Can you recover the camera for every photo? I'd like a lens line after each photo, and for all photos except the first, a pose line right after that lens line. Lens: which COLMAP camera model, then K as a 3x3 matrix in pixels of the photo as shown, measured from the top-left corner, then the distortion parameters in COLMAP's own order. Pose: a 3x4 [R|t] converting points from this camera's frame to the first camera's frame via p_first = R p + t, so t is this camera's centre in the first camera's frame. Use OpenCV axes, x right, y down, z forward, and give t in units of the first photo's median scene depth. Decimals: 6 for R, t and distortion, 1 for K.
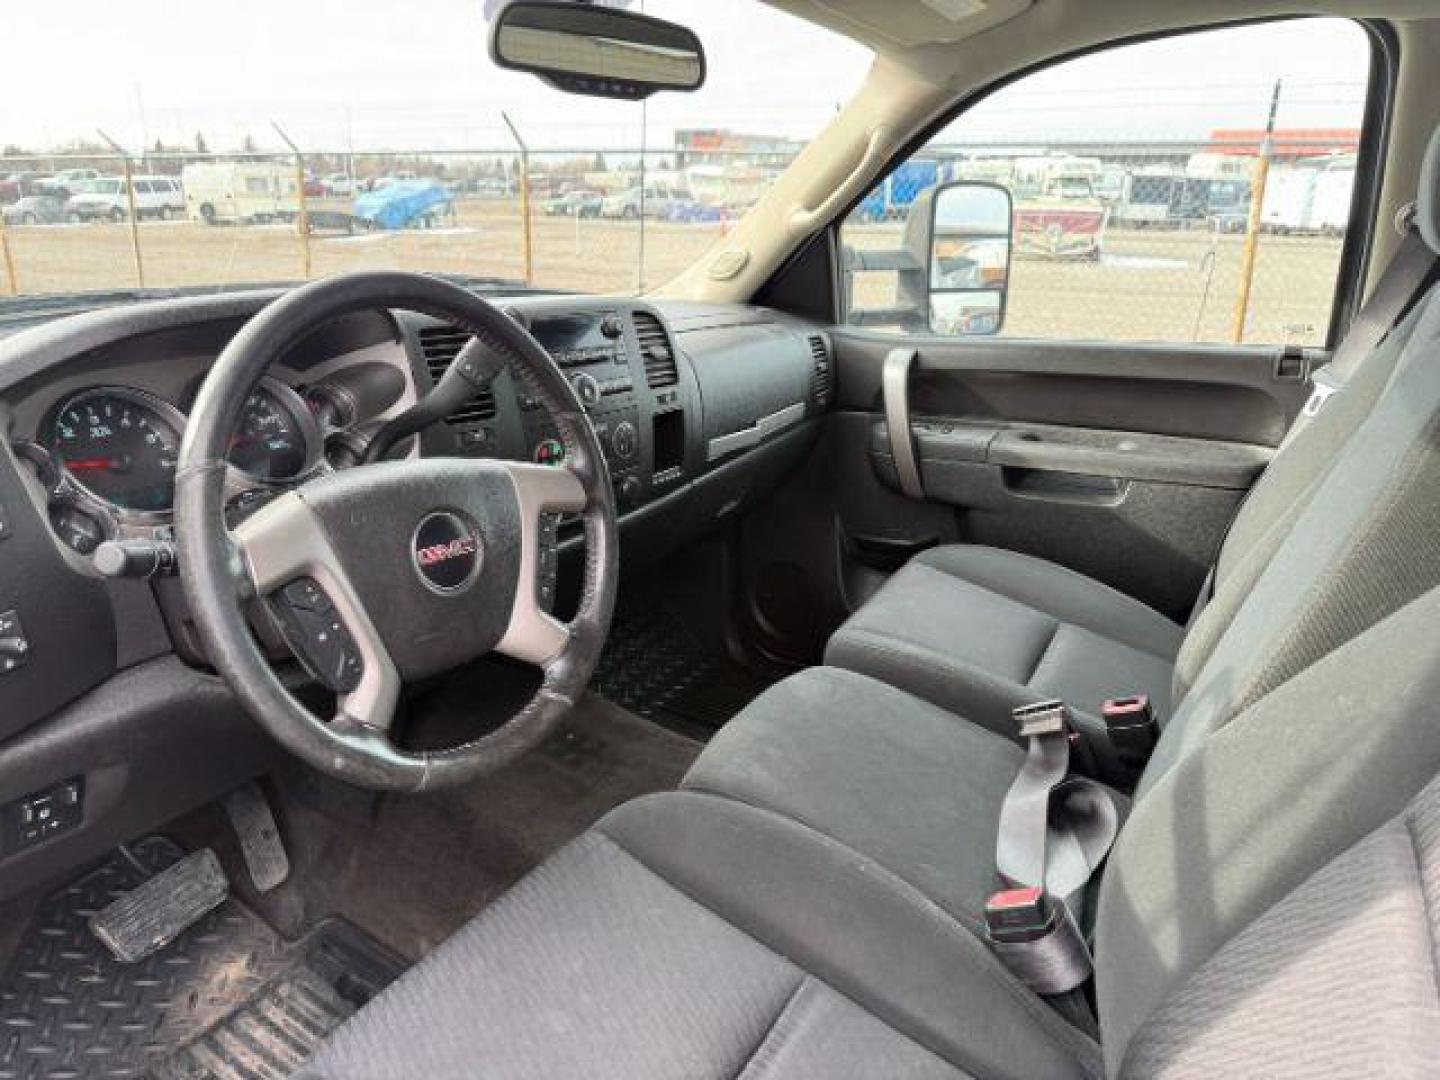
lens RADIAL K [[1044.5, 0, 707.1], [0, 1044.5, 542.1], [0, 0, 1]] dist [0.008041, -0.038174]
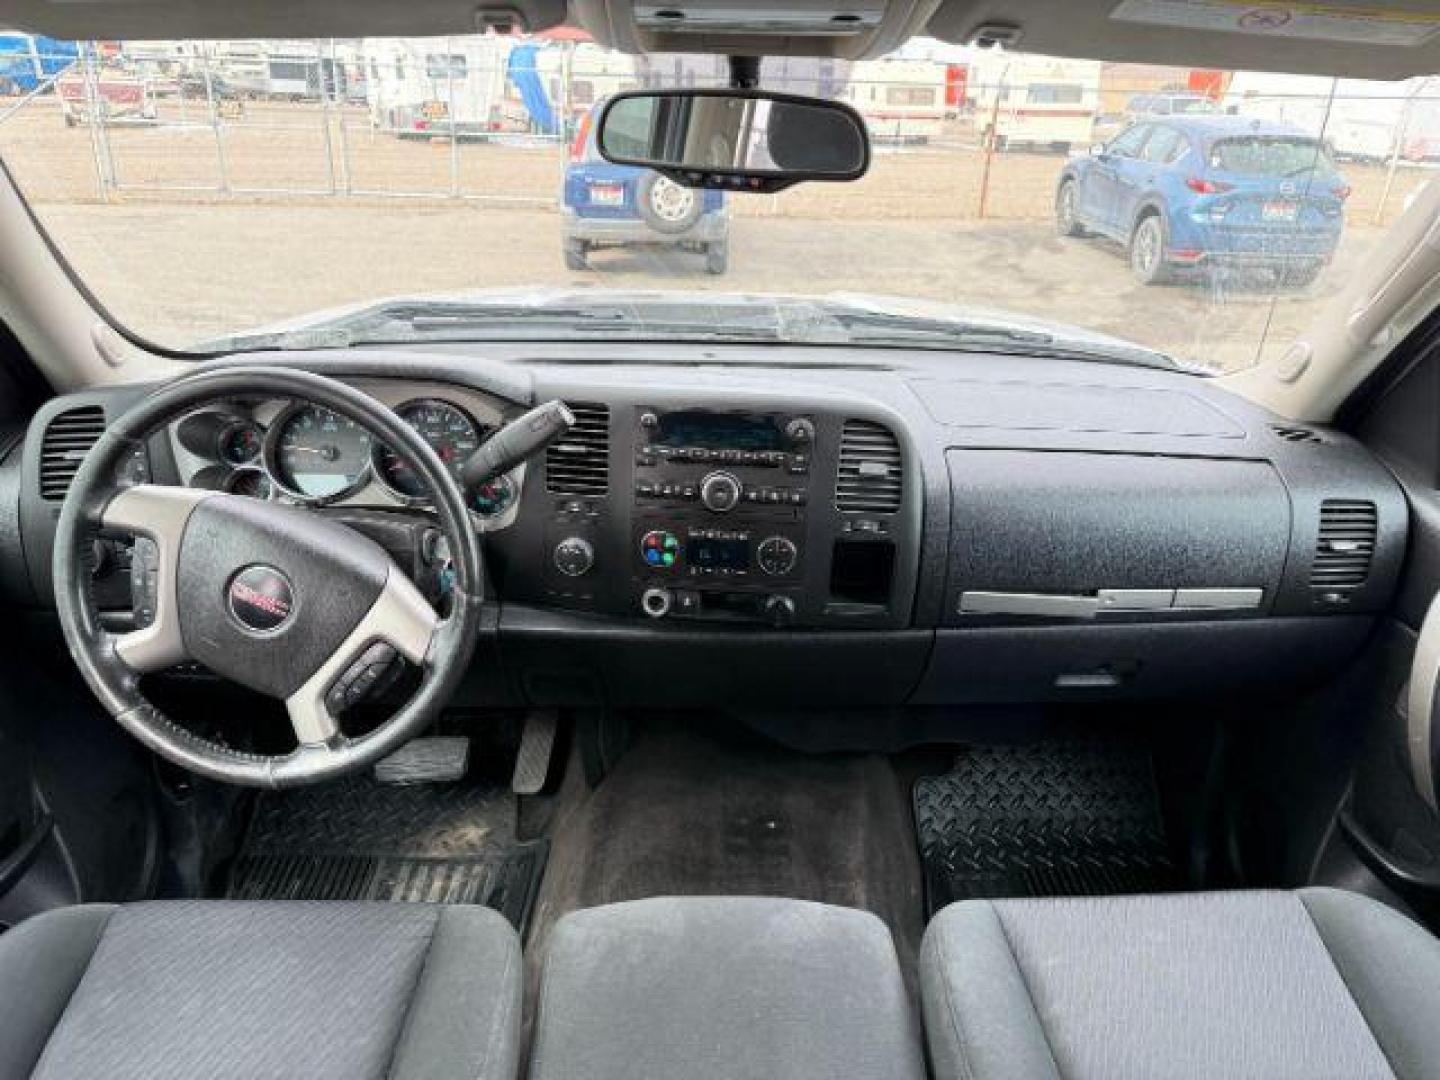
lens RADIAL K [[1038.6, 0, 714.8], [0, 1038.6, 545.7], [0, 0, 1]] dist [0.083839, -0.149946]
pose [[0.506822, 0.327151, -0.797561, 0.652459], [-0.288773, 0.936168, 0.200500, -0.287664], [0.812245, 0.128696, 0.568943, 0.477070]]
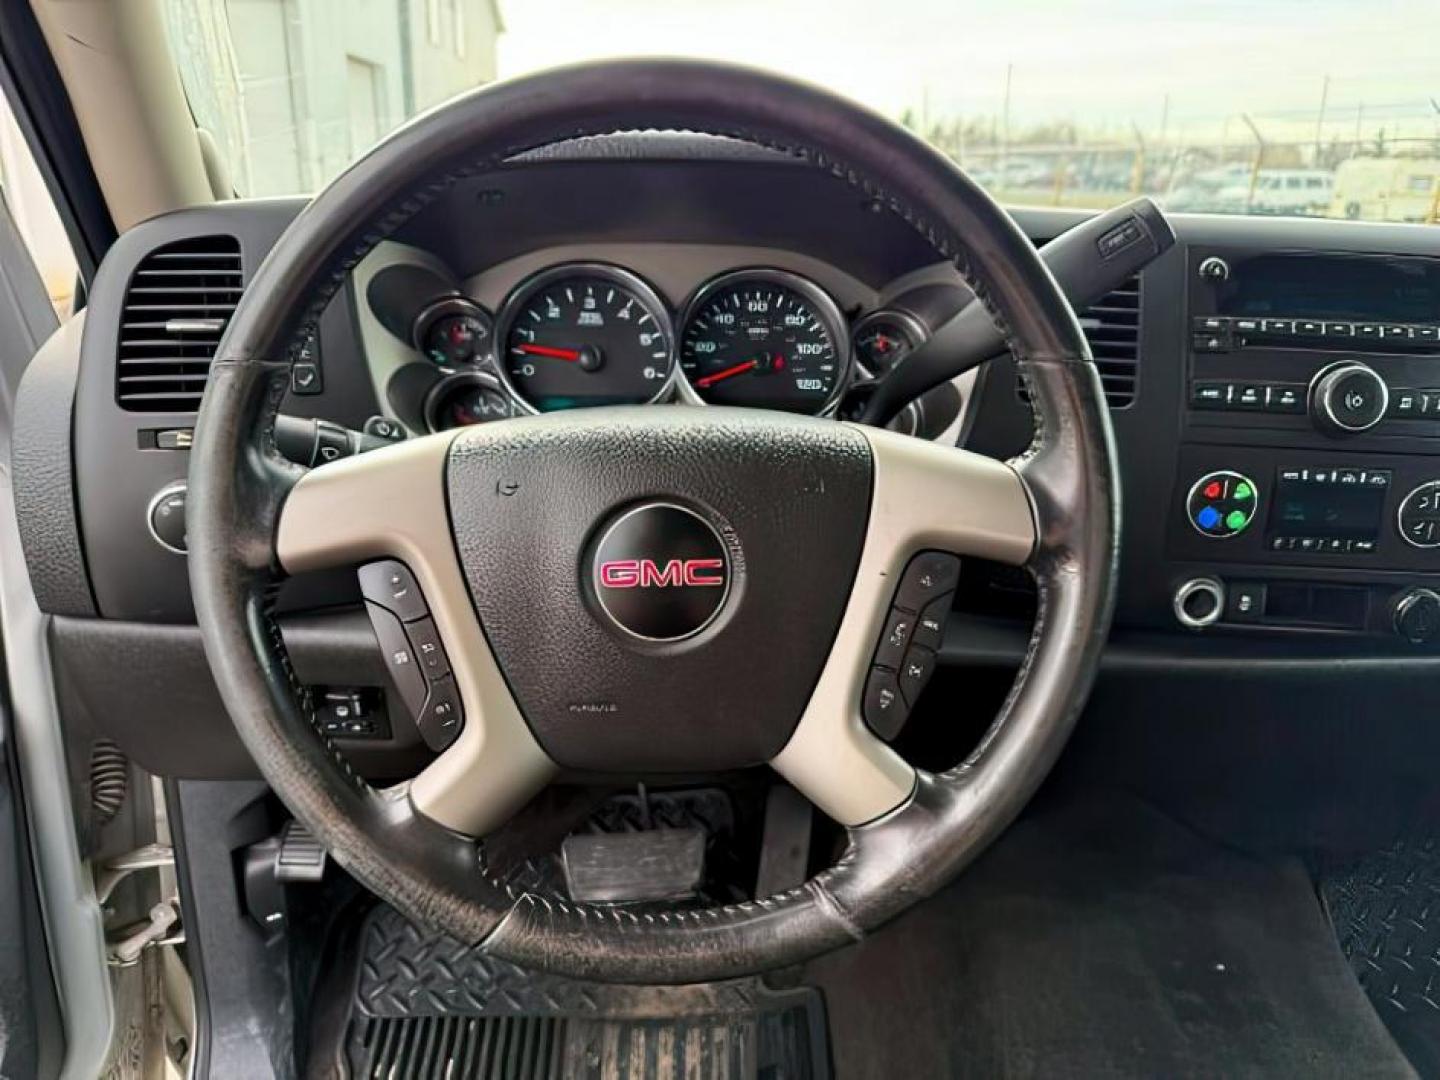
lens RADIAL K [[1044.5, 0, 707.1], [0, 1044.5, 542.1], [0, 0, 1]] dist [0.008041, -0.038174]
pose [[0.536222, 0.274300, -0.798264, 0.153041], [-0.282042, 0.949593, 0.136842, -0.057804], [0.795562, 0.151767, 0.586557, 0.459252]]
